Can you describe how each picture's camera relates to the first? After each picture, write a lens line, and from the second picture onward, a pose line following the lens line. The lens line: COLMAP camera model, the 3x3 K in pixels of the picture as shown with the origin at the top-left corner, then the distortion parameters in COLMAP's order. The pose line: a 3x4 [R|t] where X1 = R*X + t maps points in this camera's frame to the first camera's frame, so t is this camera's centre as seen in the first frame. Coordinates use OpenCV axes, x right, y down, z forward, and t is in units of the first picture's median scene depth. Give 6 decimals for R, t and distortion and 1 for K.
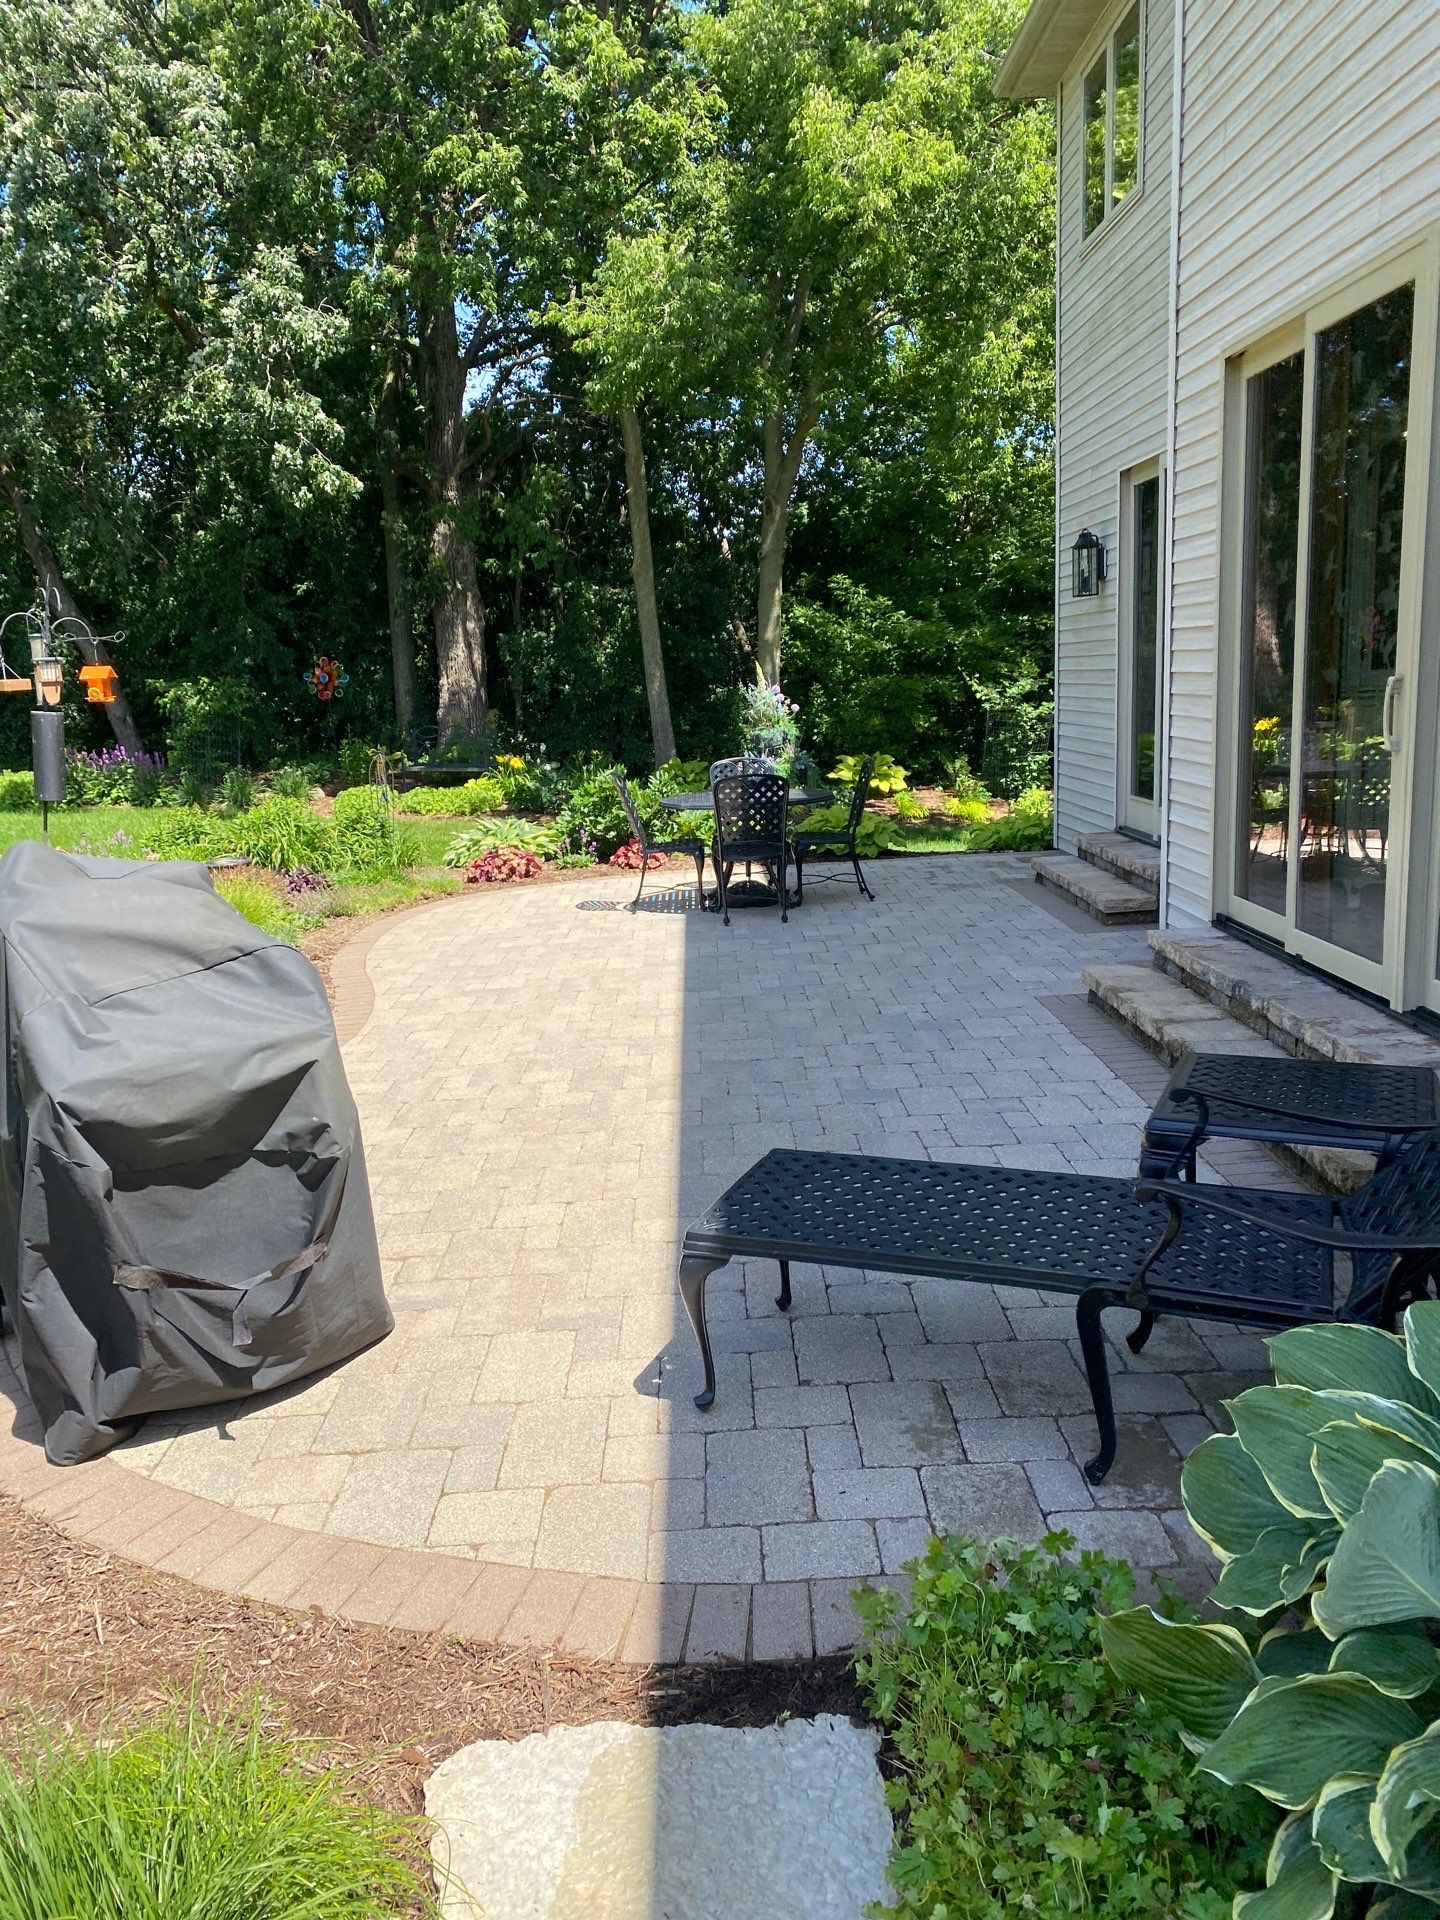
lens RADIAL K [[1467.2, 0, 721.3], [0, 1467.2, 955.8], [0, 0, 1]] dist [0.040335, -0.045753]
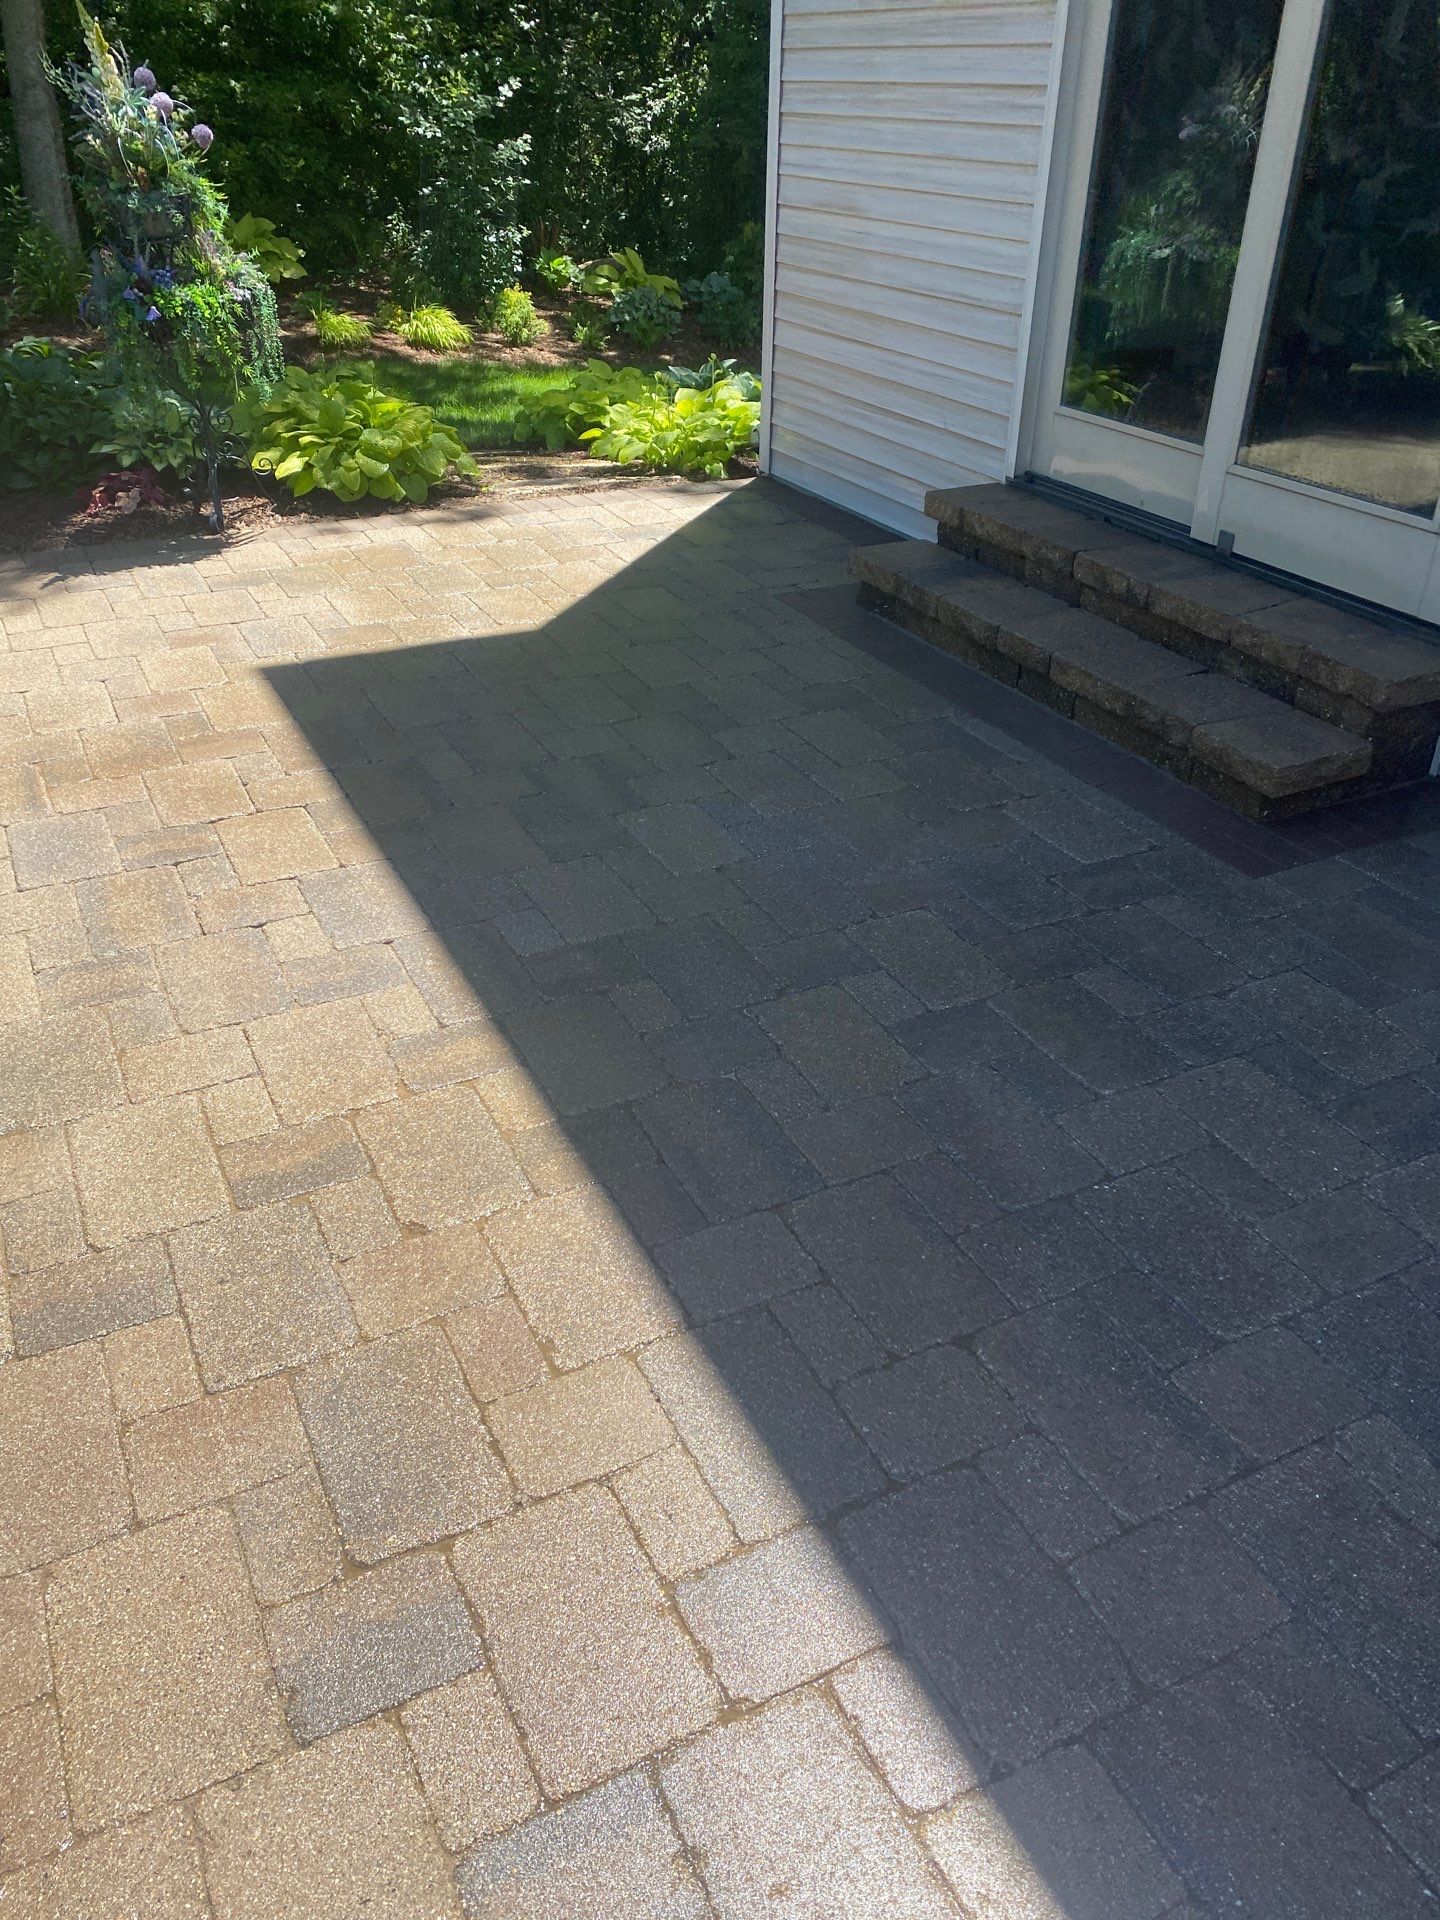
lens RADIAL K [[1467.2, 0, 728.8], [0, 1467.2, 959.5], [0, 0, 1]] dist [0.040335, -0.045753]
pose [[0.898569, -0.171051, 0.404123, -0.023098], [0.026068, 0.940085, 0.339943, -0.089256], [-0.438057, -0.294927, 0.849190, 0.514989]]
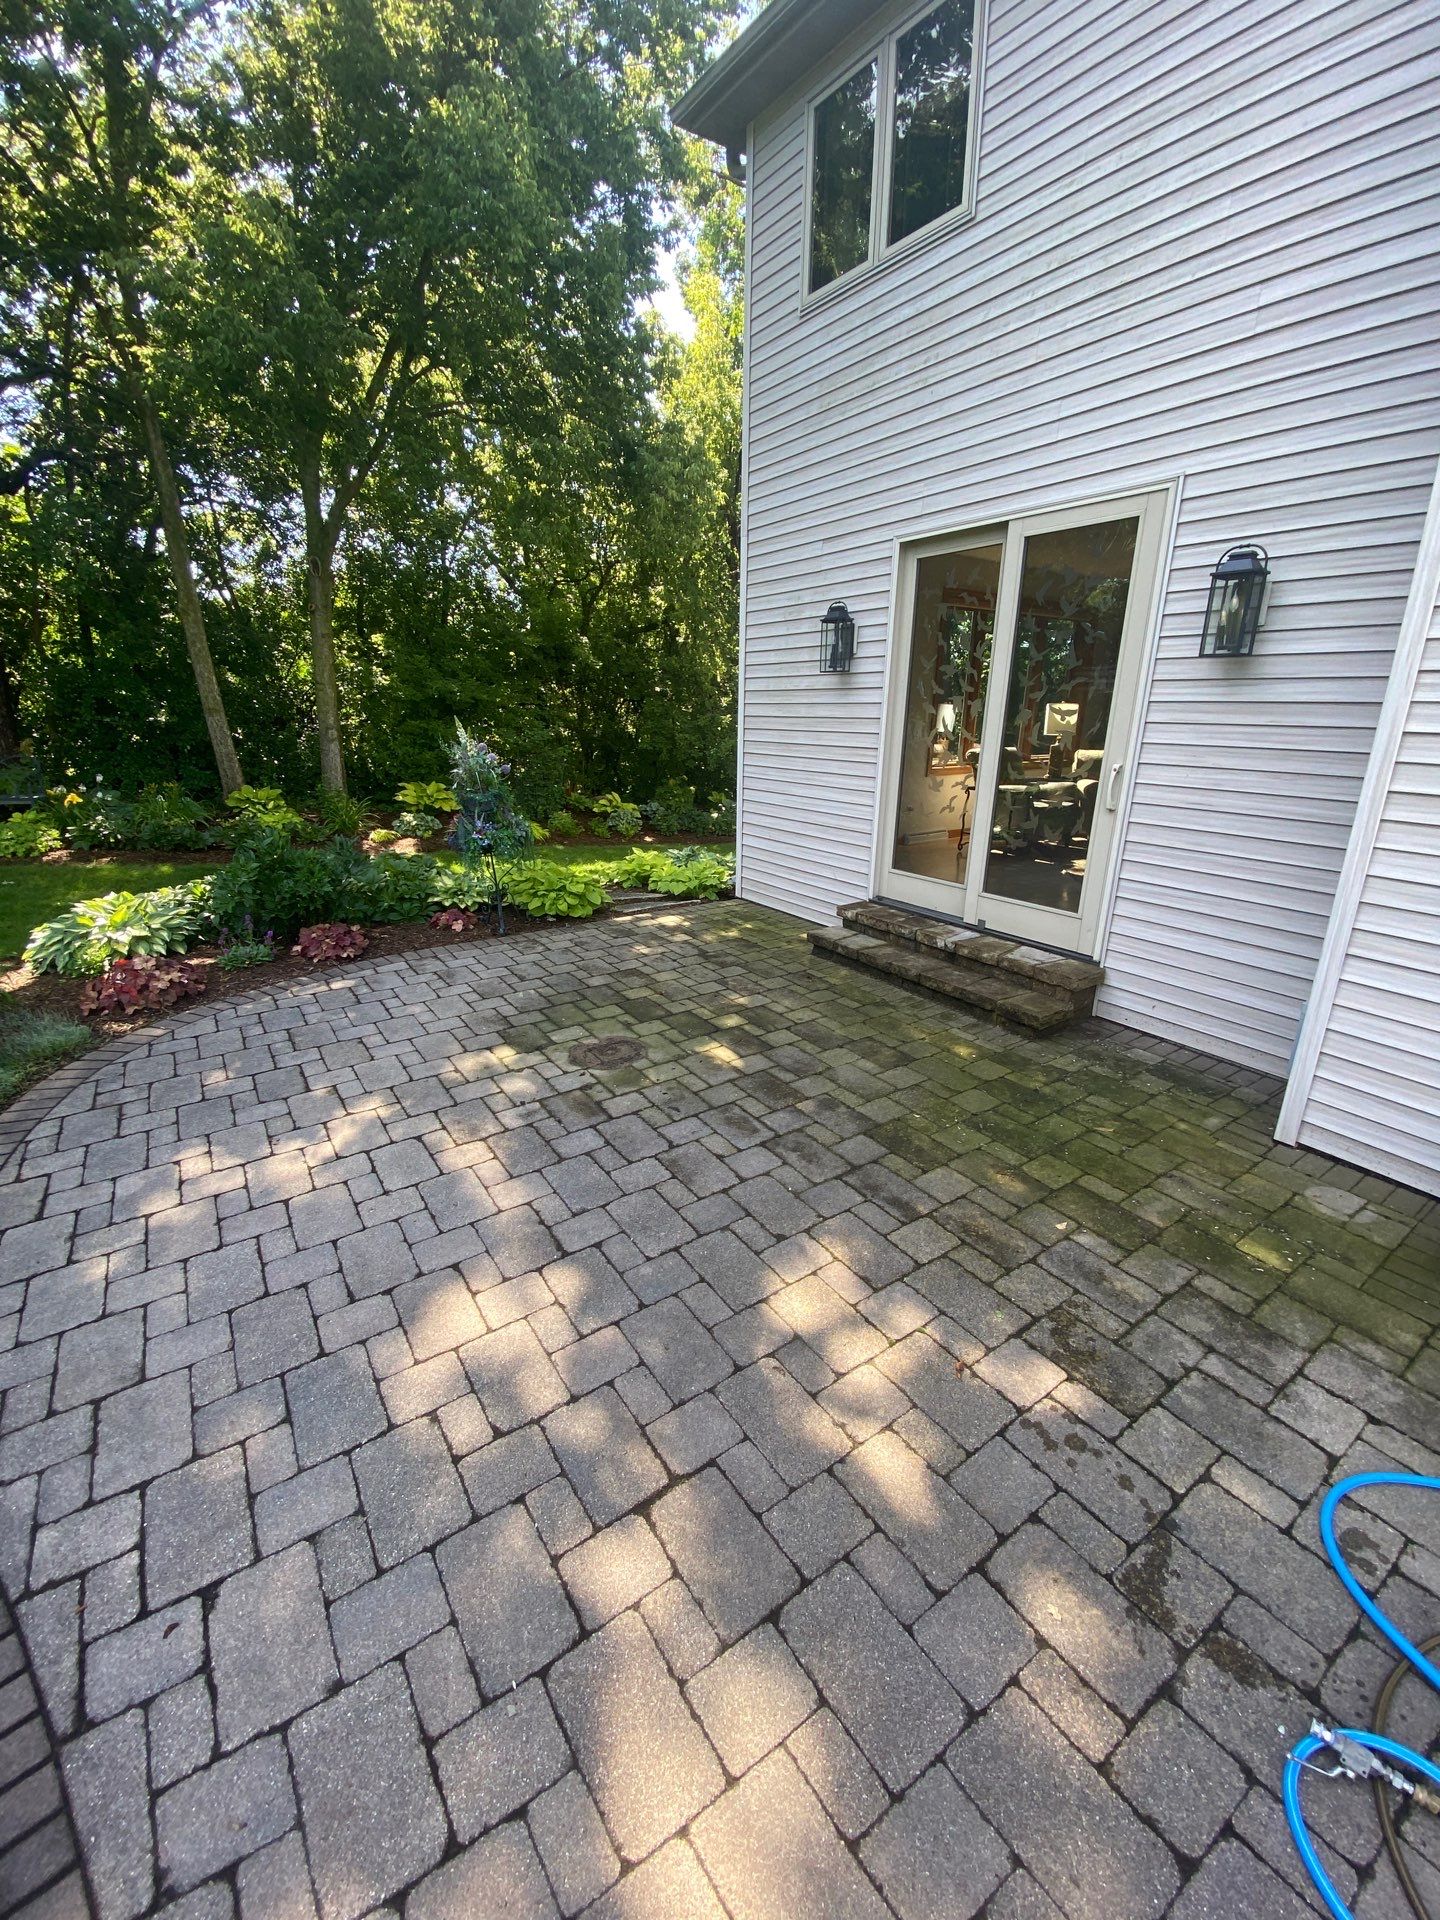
lens RADIAL K [[769.3, 0, 722.4], [0, 769.3, 953.7], [0, 0, 1]] dist [0.017978, -0.017790]
pose [[0.831033, -0.118469, 0.543461, -0.114375], [0.059274, 0.990353, 0.125249, -0.105780], [-0.553056, -0.071873, 0.830038, 0.509184]]
